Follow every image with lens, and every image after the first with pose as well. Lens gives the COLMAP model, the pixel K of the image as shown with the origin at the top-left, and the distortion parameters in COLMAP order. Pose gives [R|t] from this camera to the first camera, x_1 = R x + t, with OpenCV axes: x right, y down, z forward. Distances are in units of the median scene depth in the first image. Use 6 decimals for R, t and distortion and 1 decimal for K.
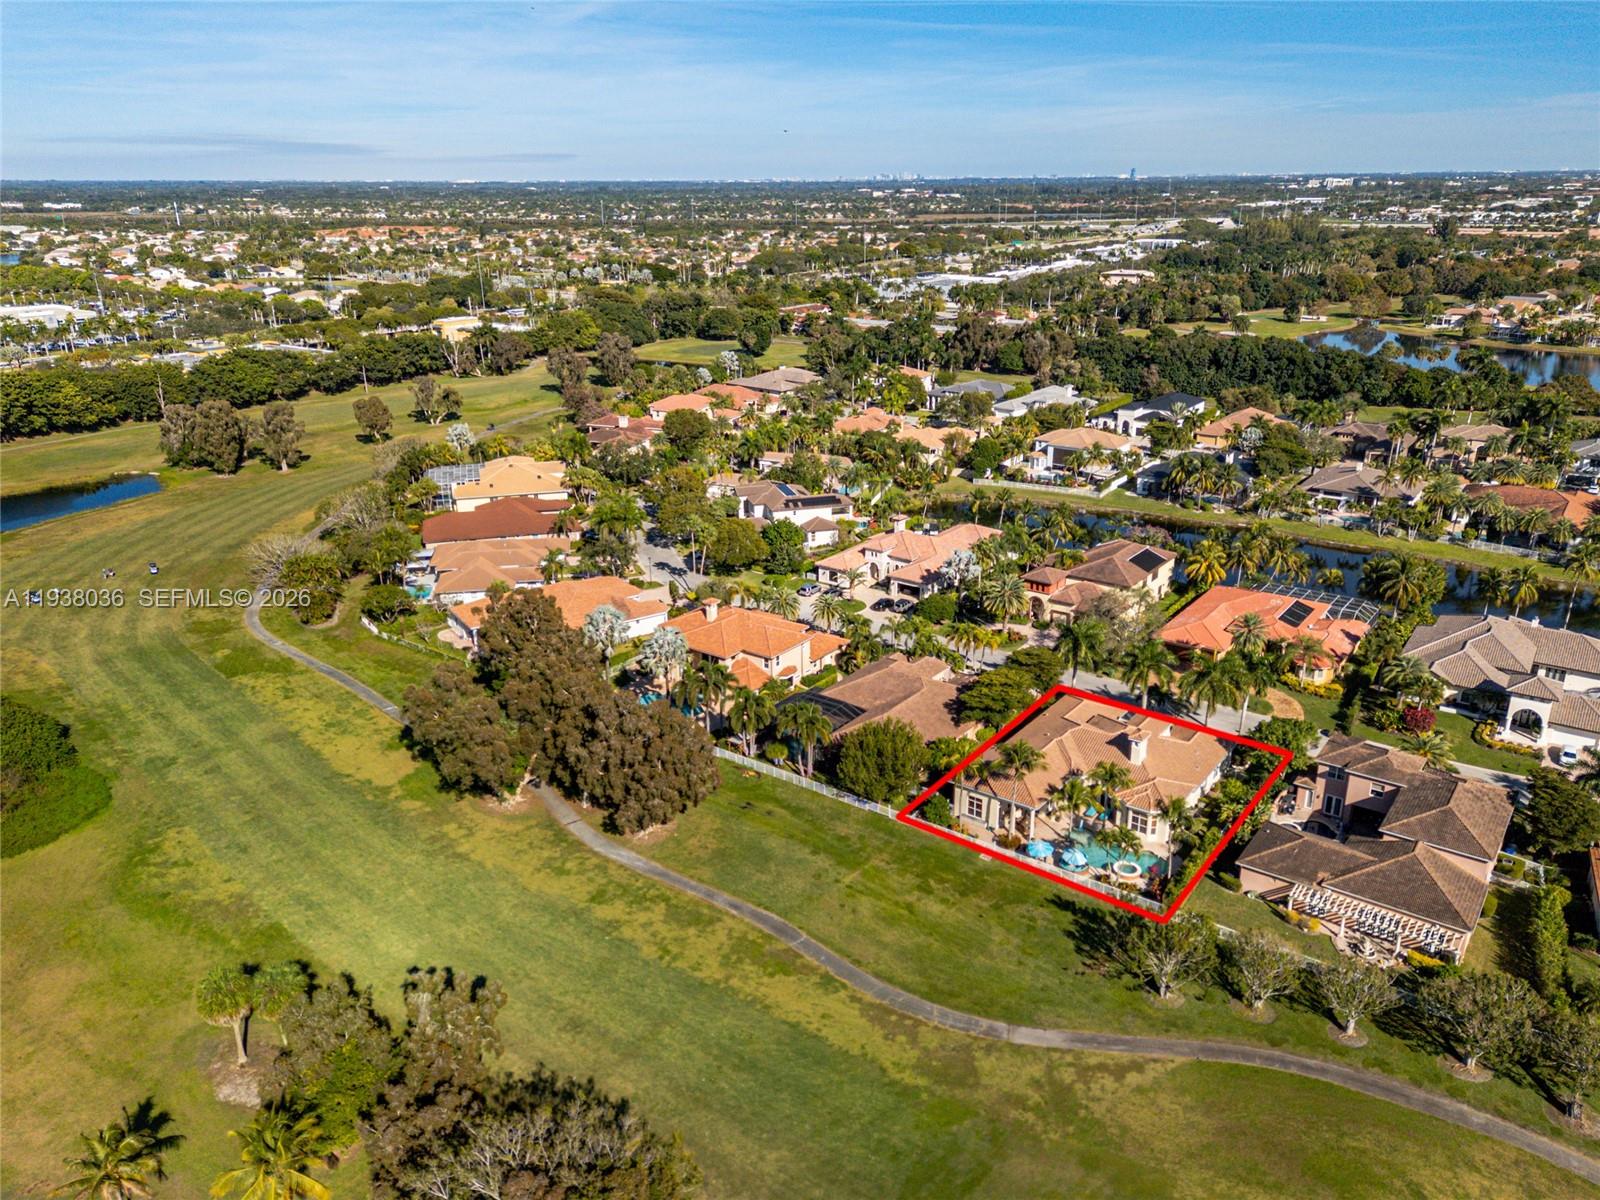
lens RADIAL K [[1170.3, 0, 800.0], [0, 1170.3, 600.0], [0, 0, 1]] dist [0.064607, -0.060313]
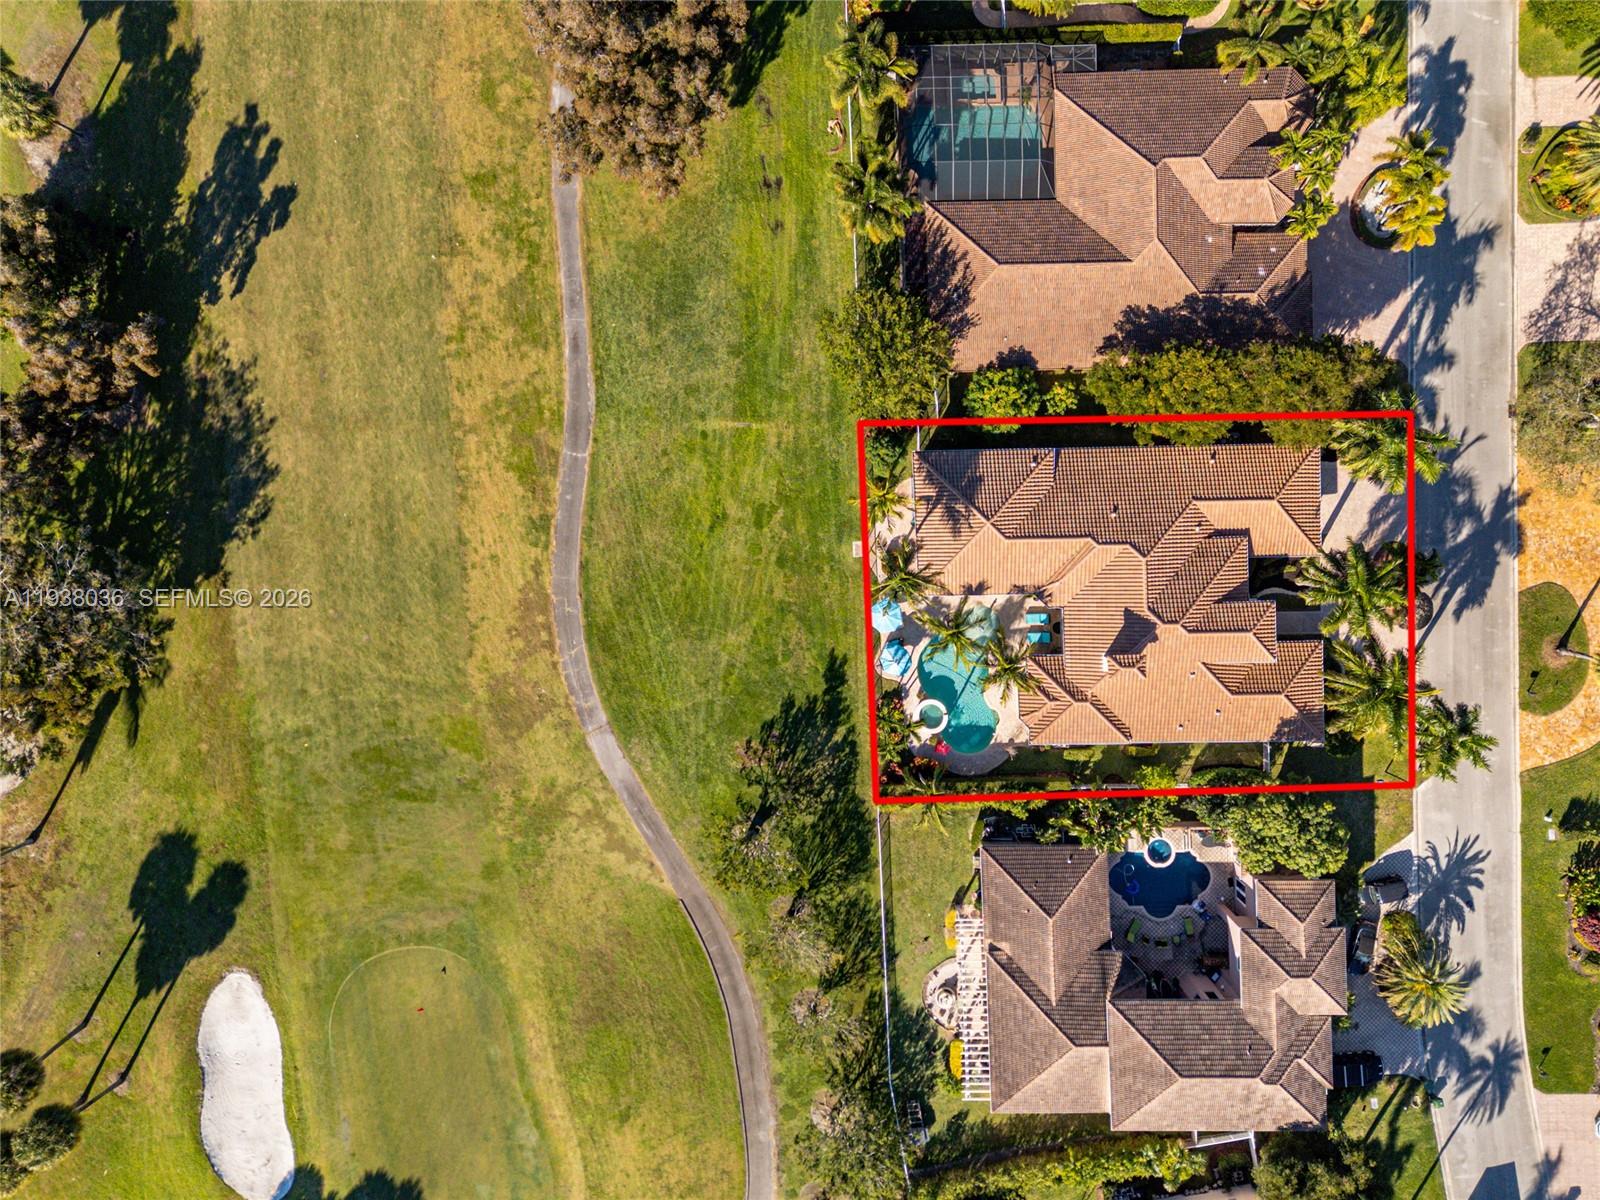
lens RADIAL K [[1170.3, 0, 800.0], [0, 1170.3, 600.0], [0, 0, 1]] dist [0.064607, -0.060313]
pose [[0.627080, 0.776924, 0.056212, 0.097907], [-0.261787, 0.142231, 0.954588, -0.388557], [0.733647, -0.613319, 0.292579, 0.608114]]
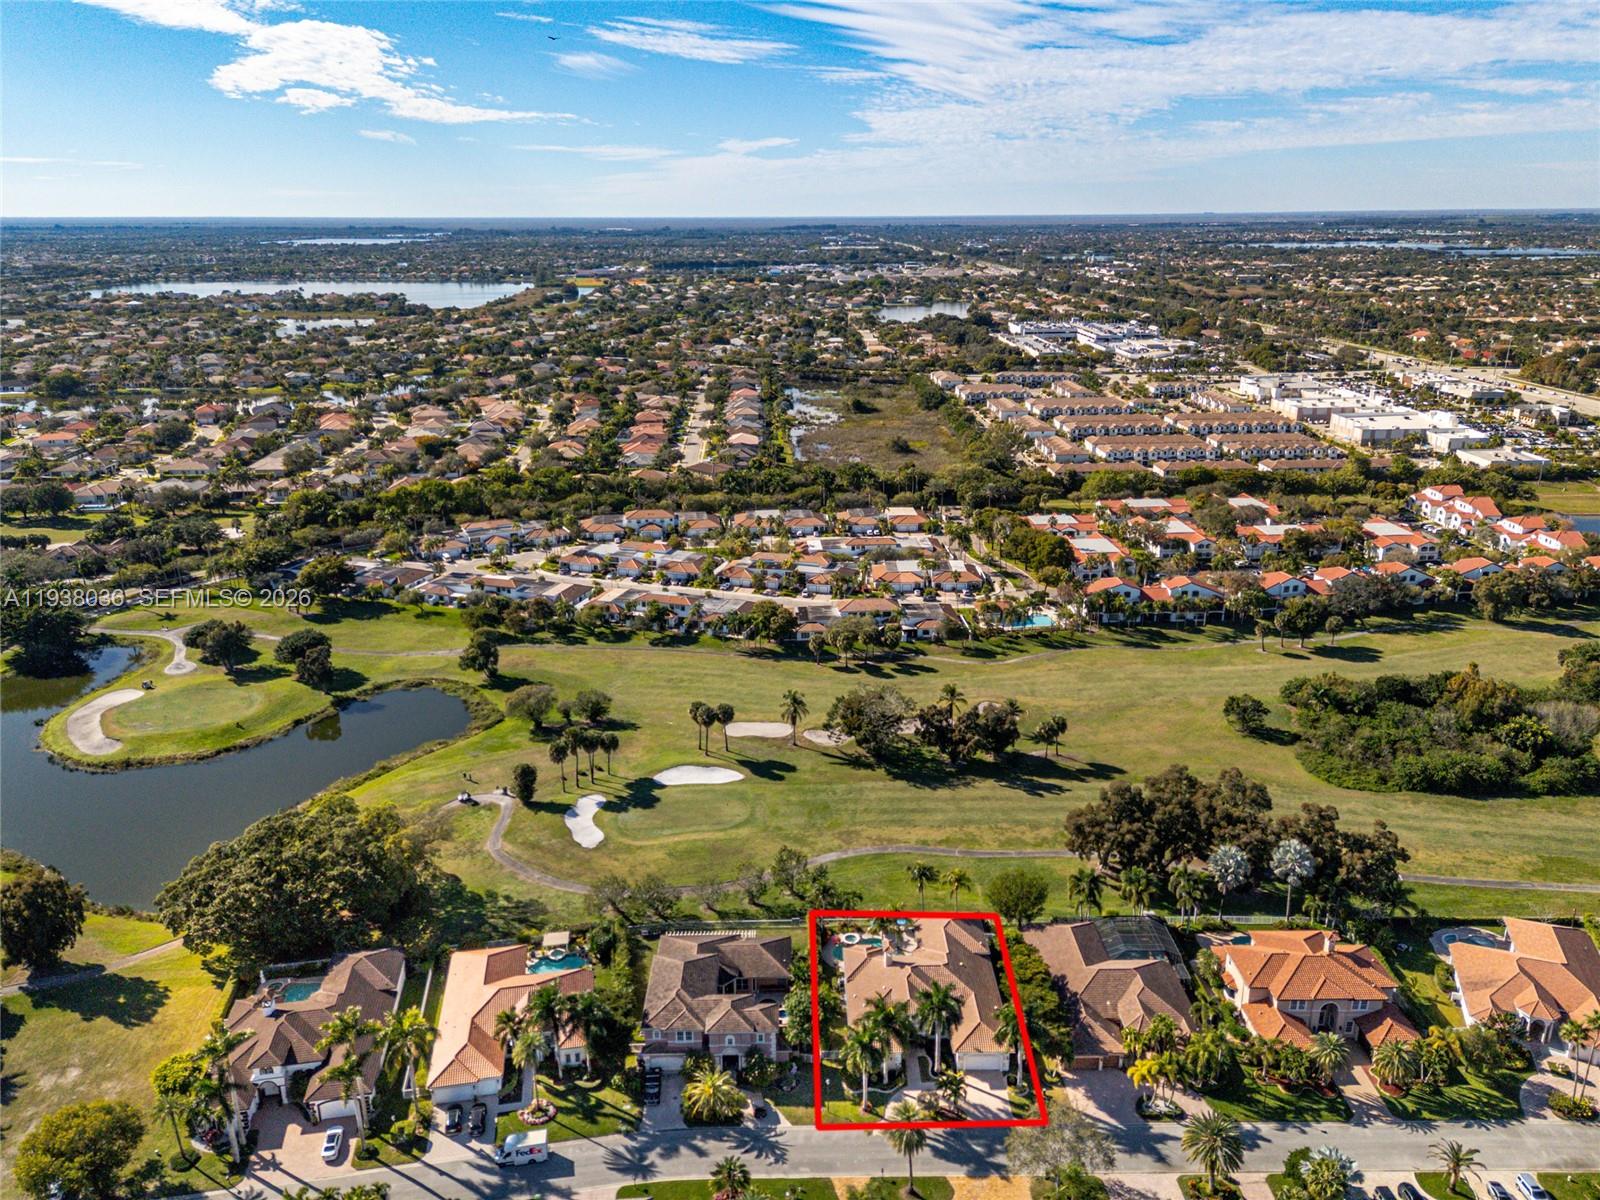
lens RADIAL K [[1130.1, 0, 800.0], [0, 1130.1, 600.0], [0, 0, 1]] dist [0.062262, -0.047480]
pose [[-0.784032, 0.213641, -0.582796, 0.905934], [-0.195836, 0.805812, 0.558851, -0.767533], [0.589018, 0.552290, -0.589944, 1.291262]]
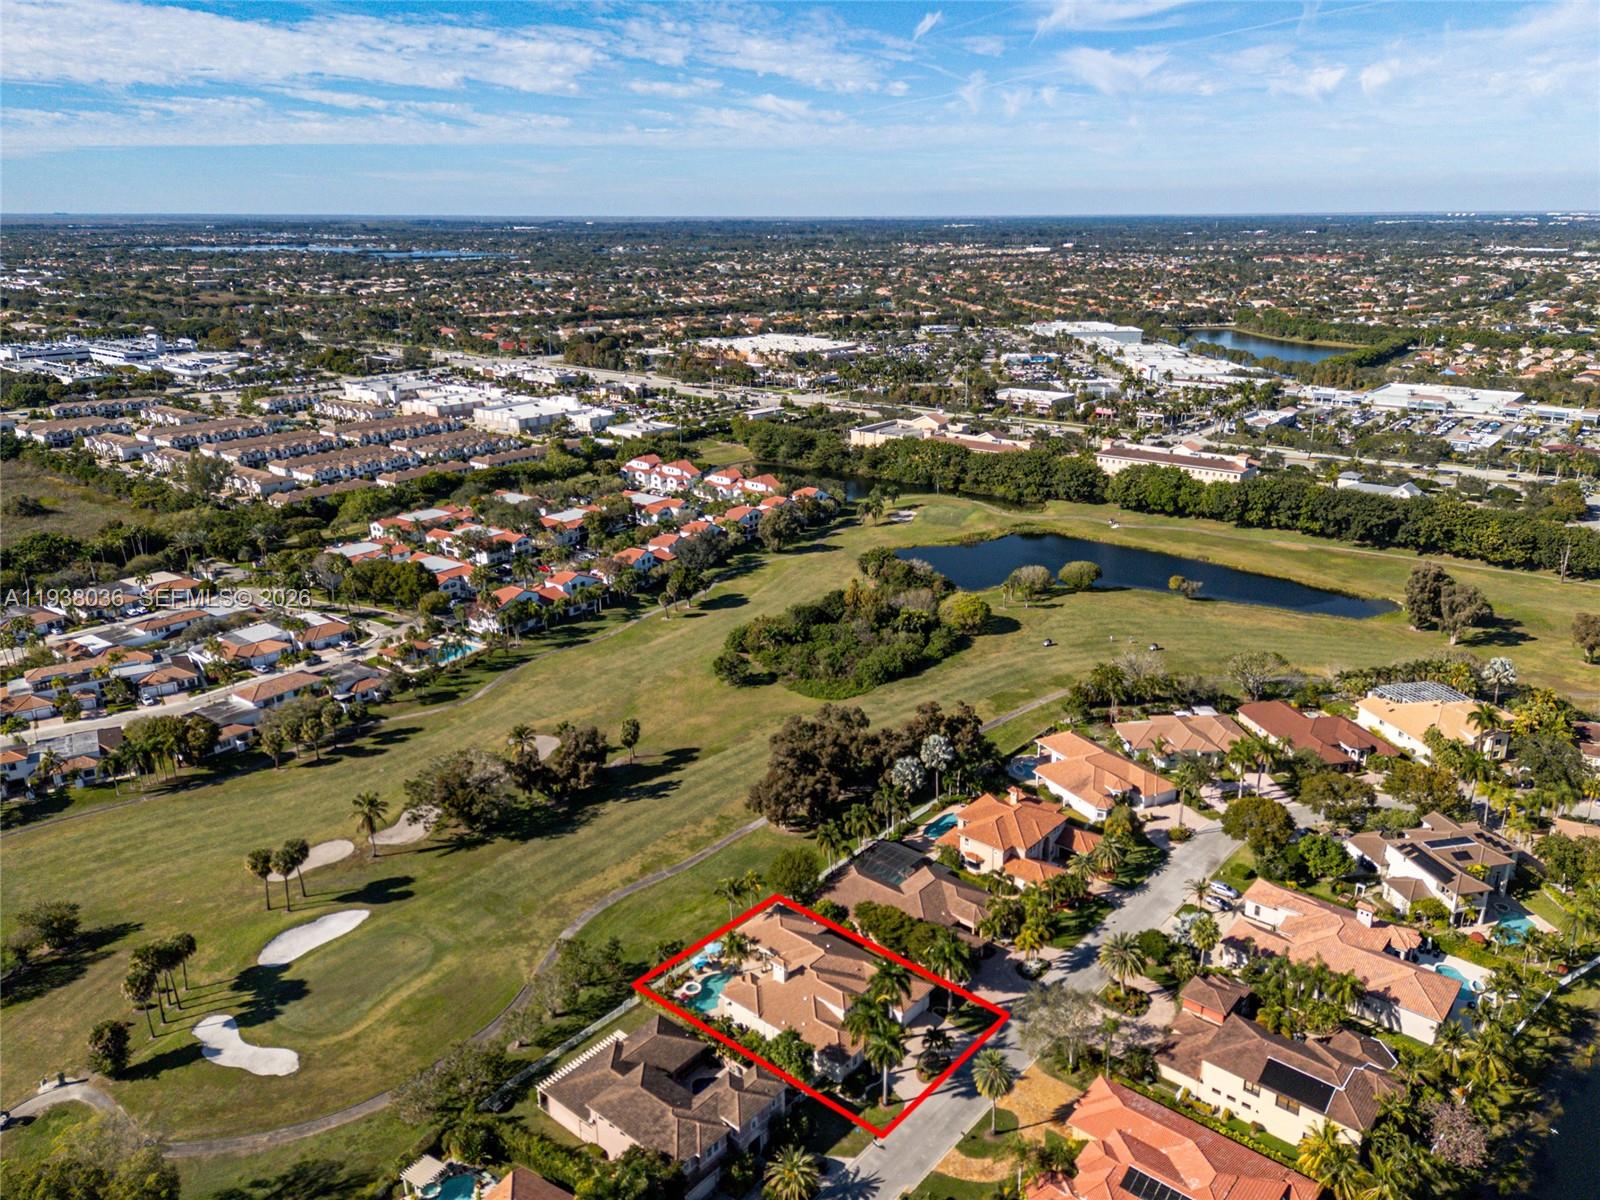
lens RADIAL K [[1170.3, 0, 800.0], [0, 1170.3, 600.0], [0, 0, 1]] dist [0.064607, -0.060313]
pose [[-0.041853, 0.322281, -0.945718, 1.209043], [-0.335081, 0.887201, 0.317169, -0.553762], [0.941259, 0.330167, 0.070859, 0.694625]]
